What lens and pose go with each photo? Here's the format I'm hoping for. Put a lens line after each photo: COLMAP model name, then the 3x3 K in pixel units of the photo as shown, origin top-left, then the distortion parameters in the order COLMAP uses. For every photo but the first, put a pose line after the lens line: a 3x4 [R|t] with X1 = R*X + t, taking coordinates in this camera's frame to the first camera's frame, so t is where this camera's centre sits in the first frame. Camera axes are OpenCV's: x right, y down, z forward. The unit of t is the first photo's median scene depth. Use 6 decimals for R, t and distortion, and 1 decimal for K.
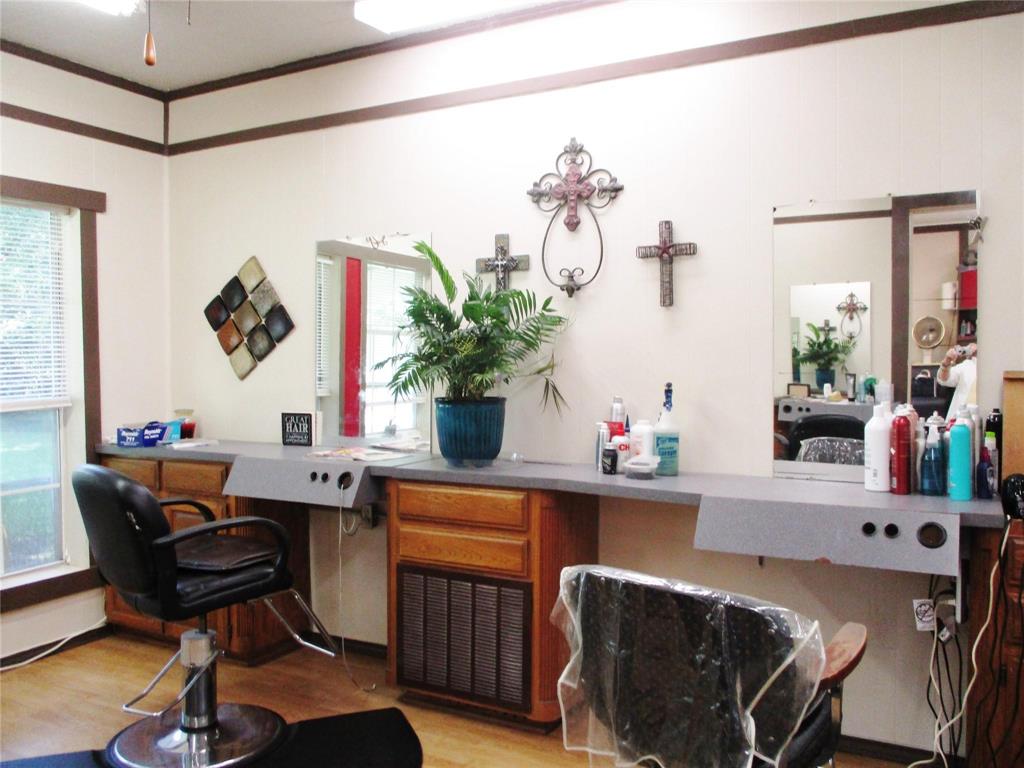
lens RADIAL K [[849.7, 0, 512.4], [0, 849.7, 379.3], [0, 0, 1]] dist [-0.036701, 0.013762]
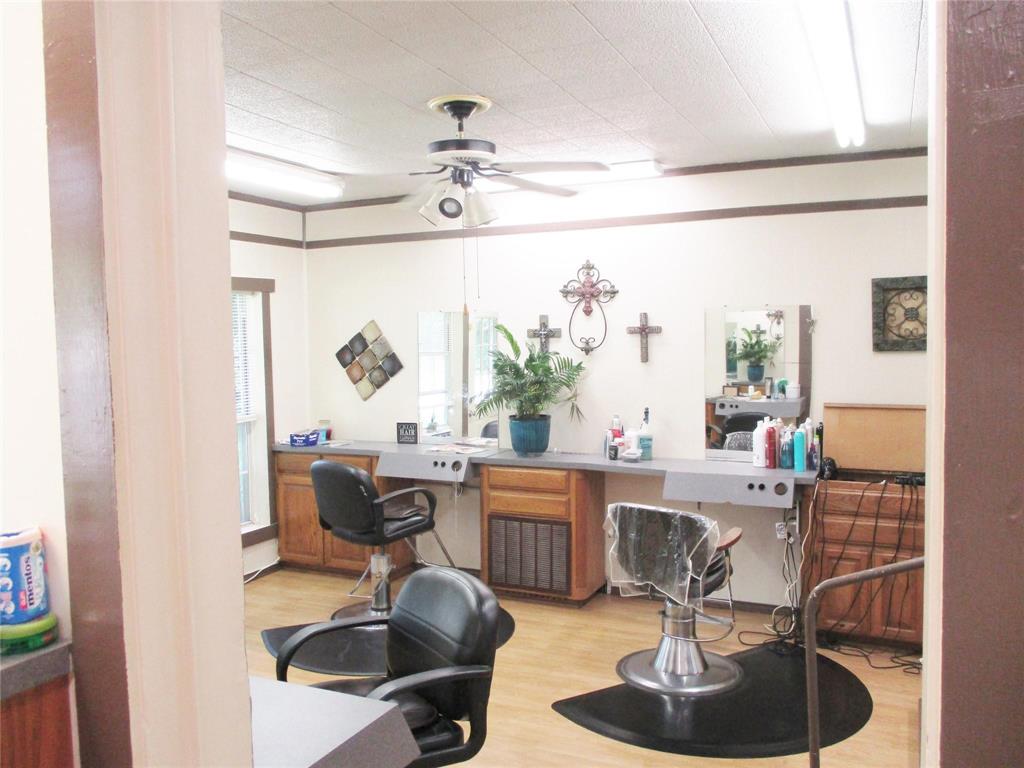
lens RADIAL K [[849.7, 0, 513.5], [0, 849.7, 379.4], [0, 0, 1]] dist [-0.036701, 0.013762]
pose [[0.998284, -0.013002, 0.057104, -0.175717], [0.011359, 0.999515, 0.029005, -0.099526], [-0.057454, -0.028307, 0.997947, -0.681187]]
